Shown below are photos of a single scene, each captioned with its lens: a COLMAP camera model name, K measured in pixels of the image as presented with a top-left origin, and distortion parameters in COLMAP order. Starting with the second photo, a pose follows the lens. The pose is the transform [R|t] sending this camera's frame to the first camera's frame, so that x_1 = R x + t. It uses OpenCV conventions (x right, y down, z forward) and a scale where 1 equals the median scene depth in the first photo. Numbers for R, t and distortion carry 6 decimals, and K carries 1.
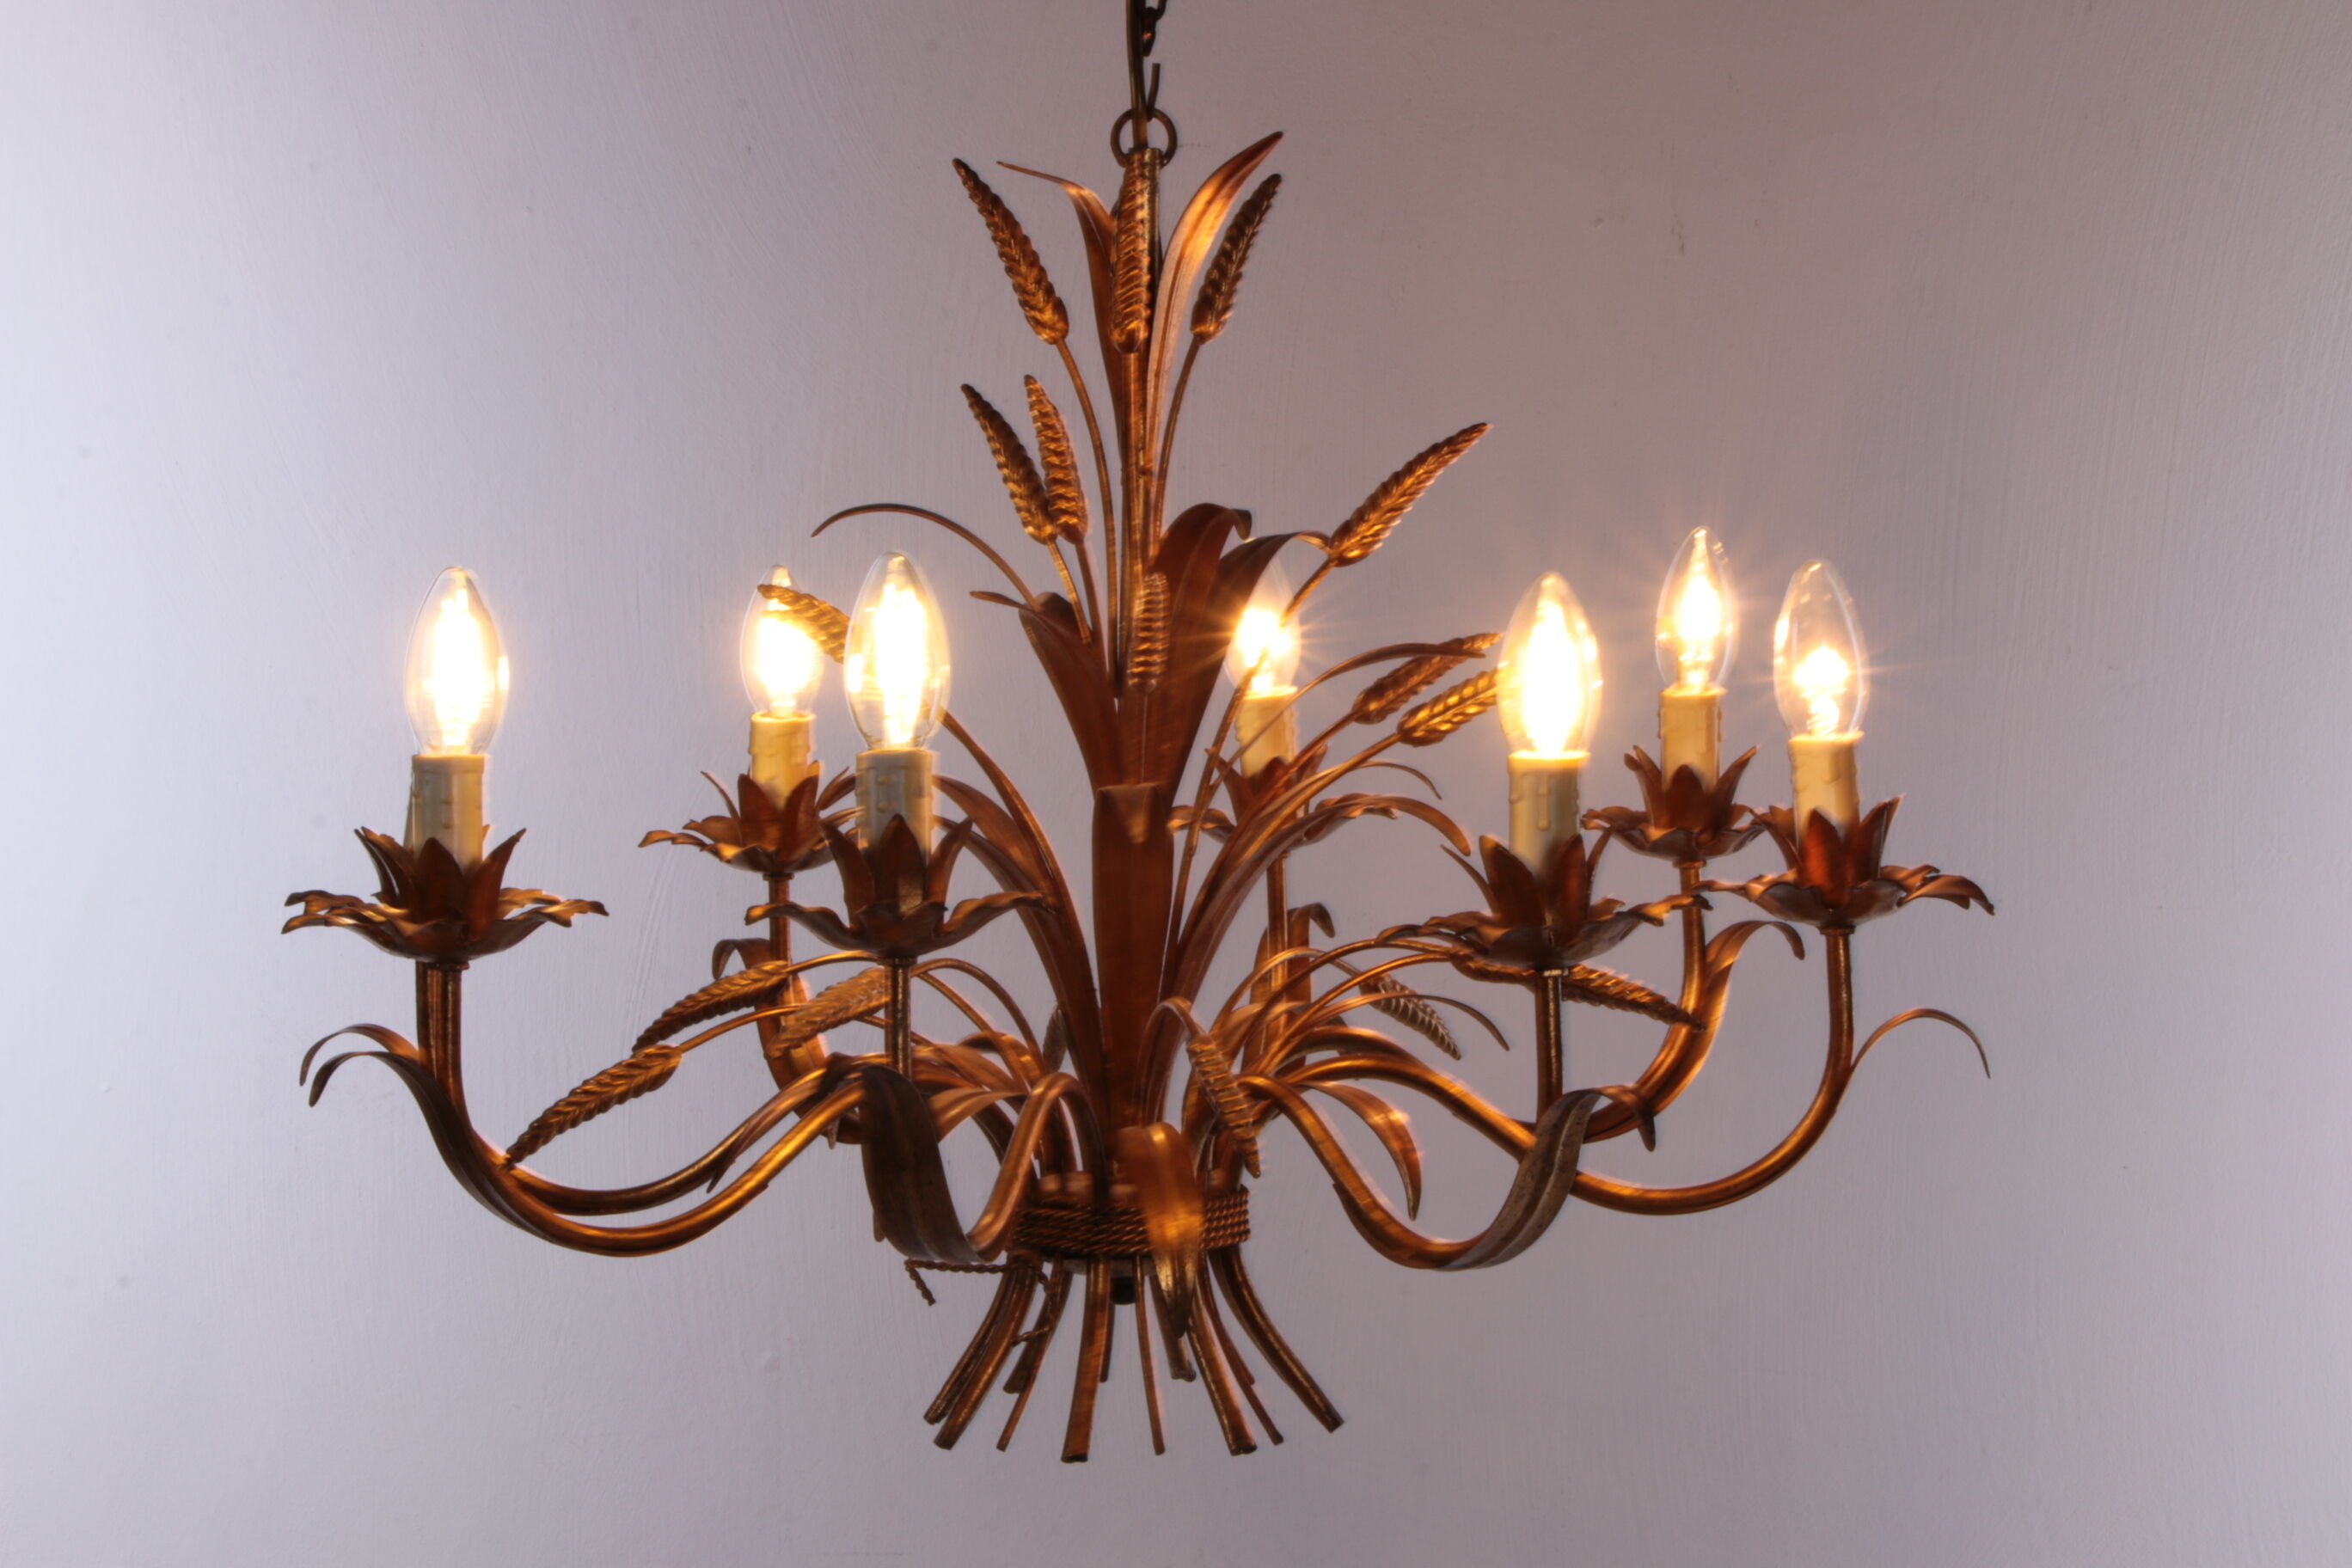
lens RADIAL K [[5061.2, 0, 1176.0], [0, 5061.2, 784.0], [0, 0, 1]] dist [0.010709, 0.442745]
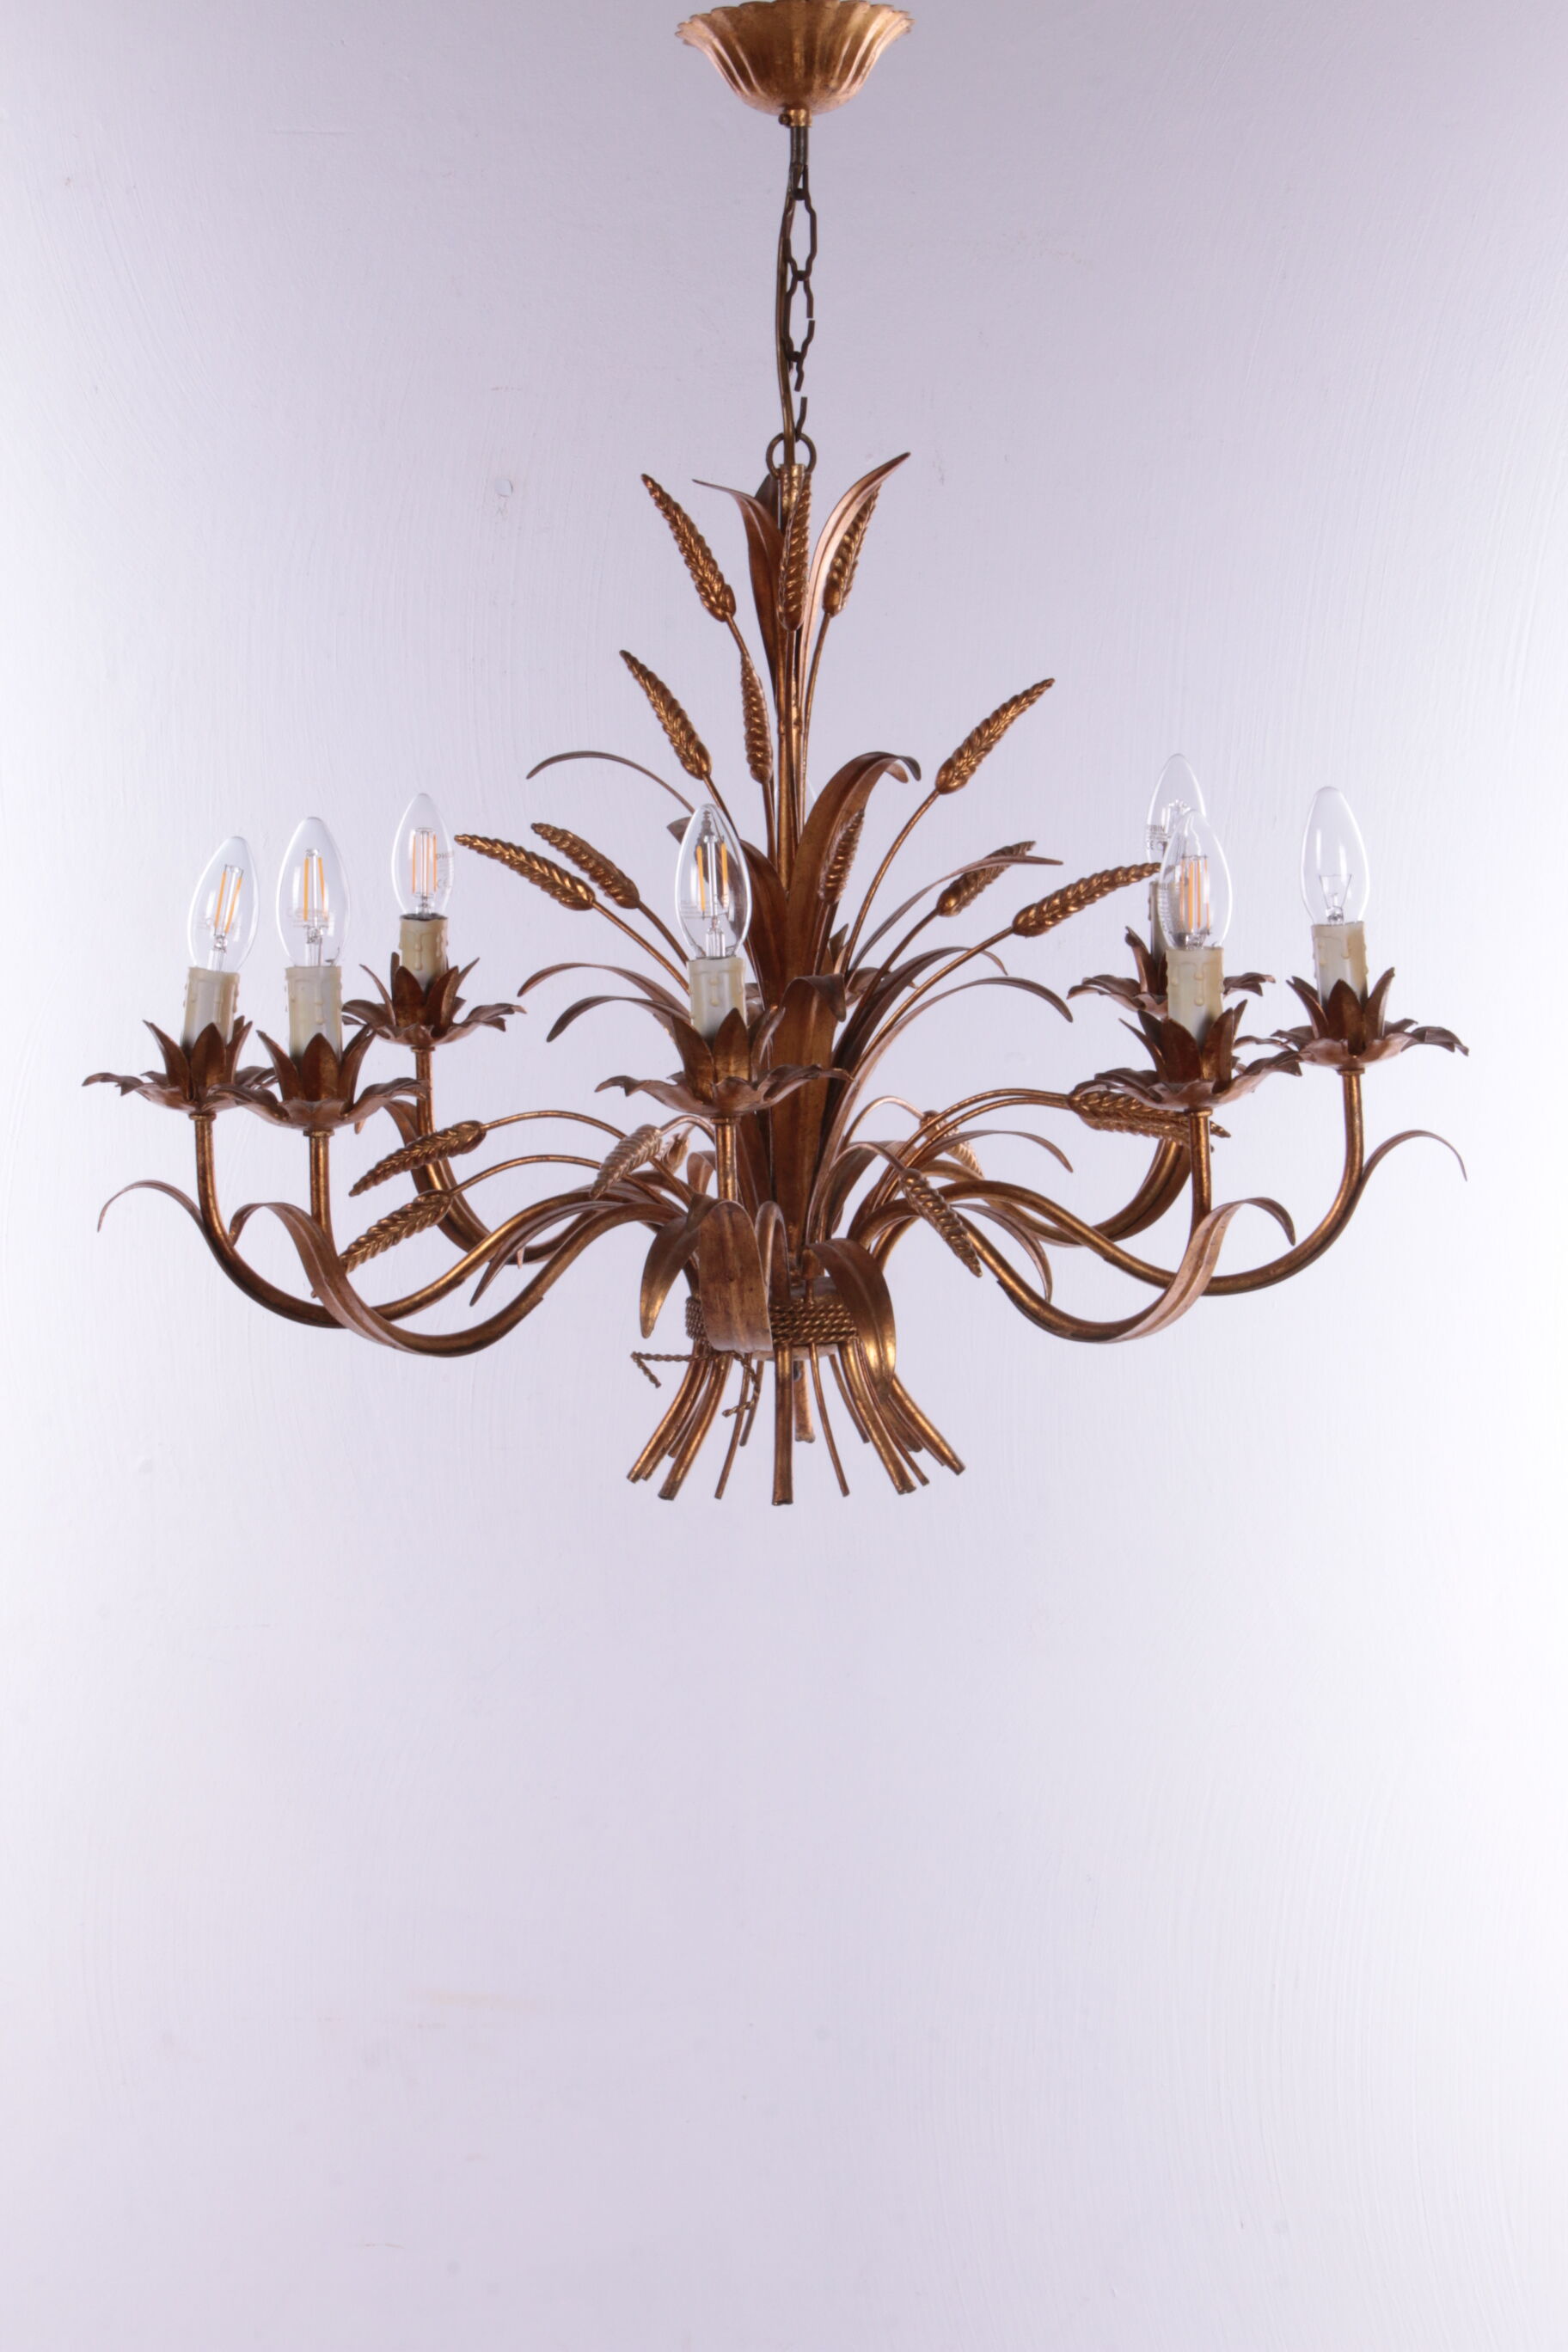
lens RADIAL K [[5061.2, 0, 784.0], [0, 5061.2, 1176.0], [0, 0, 1]] dist [0.010709, 0.442745]
pose [[0.984052, -0.032882, 0.174813, -0.233679], [0.023188, 0.998093, 0.057211, -0.021305], [-0.176361, -0.052245, 0.982938, -0.243941]]
